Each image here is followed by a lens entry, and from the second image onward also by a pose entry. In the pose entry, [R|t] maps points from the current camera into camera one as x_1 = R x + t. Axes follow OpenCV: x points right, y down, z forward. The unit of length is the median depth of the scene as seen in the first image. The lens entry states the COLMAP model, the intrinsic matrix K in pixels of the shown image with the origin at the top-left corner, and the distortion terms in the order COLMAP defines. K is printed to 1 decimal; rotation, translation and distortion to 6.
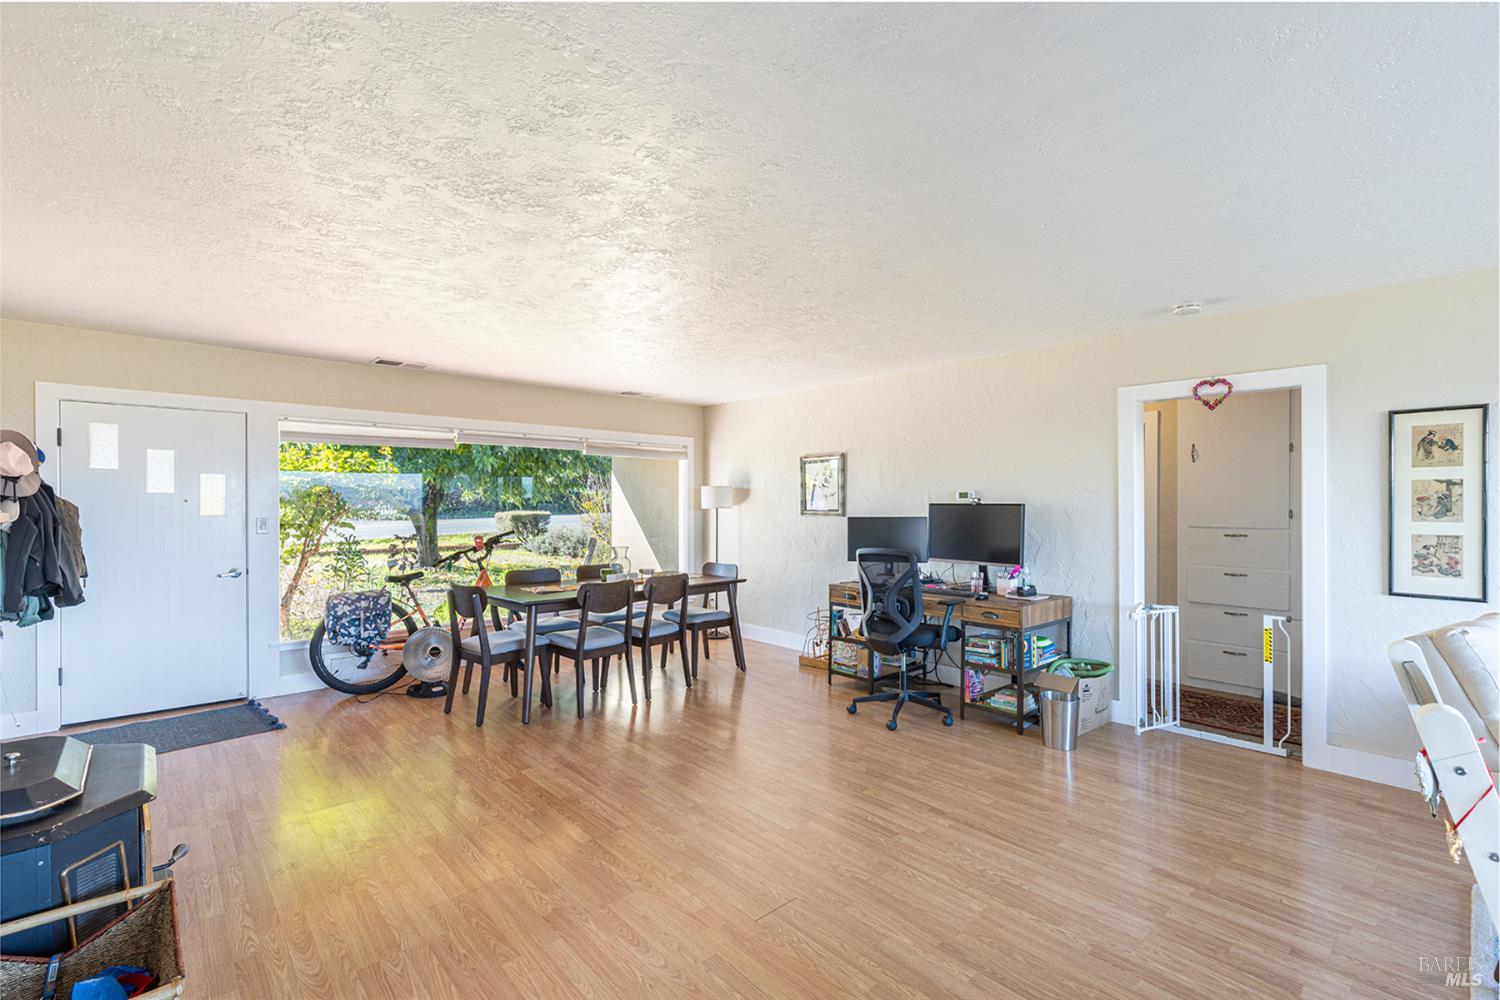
lens RADIAL K [[683.1, 0, 760.9], [0, 683.1, 502.6], [0, 0, 1]] dist [0.010226, -0.000014]
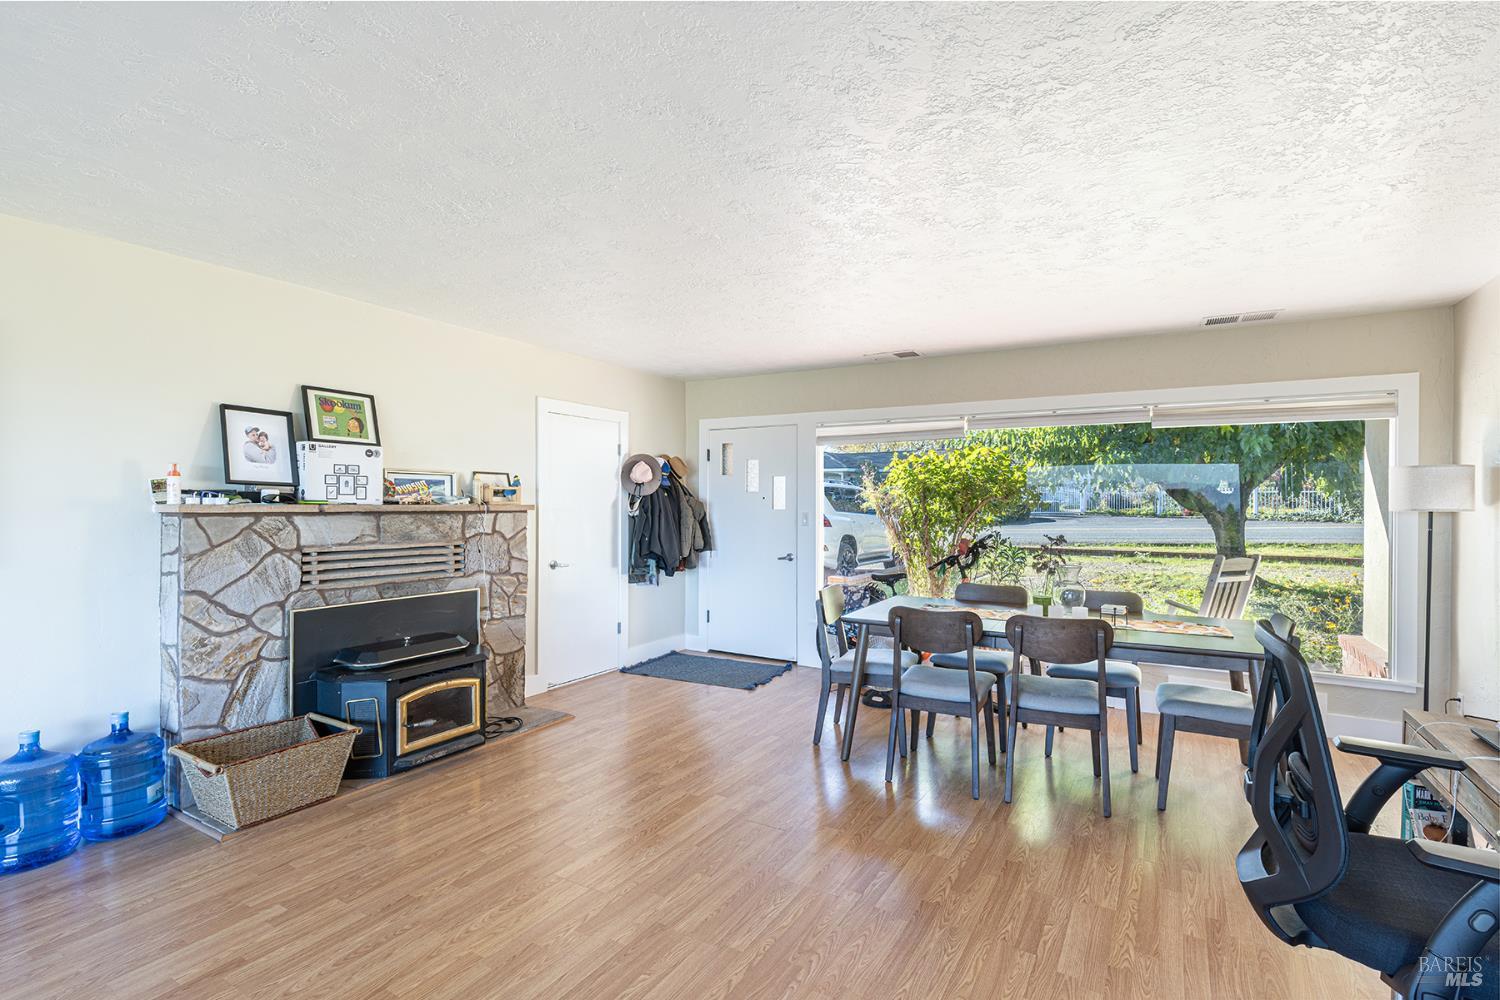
lens RADIAL K [[717.3, 0, 756.0], [0, 717.3, 505.0], [0, 0, 1]] dist [-0.001833, 0.000473]
pose [[0.277702, 0.006726, -0.960644, 0.433777], [-0.001269, 0.999977, 0.006635, 0.002018], [0.960666, -0.000624, 0.277705, 0.594300]]
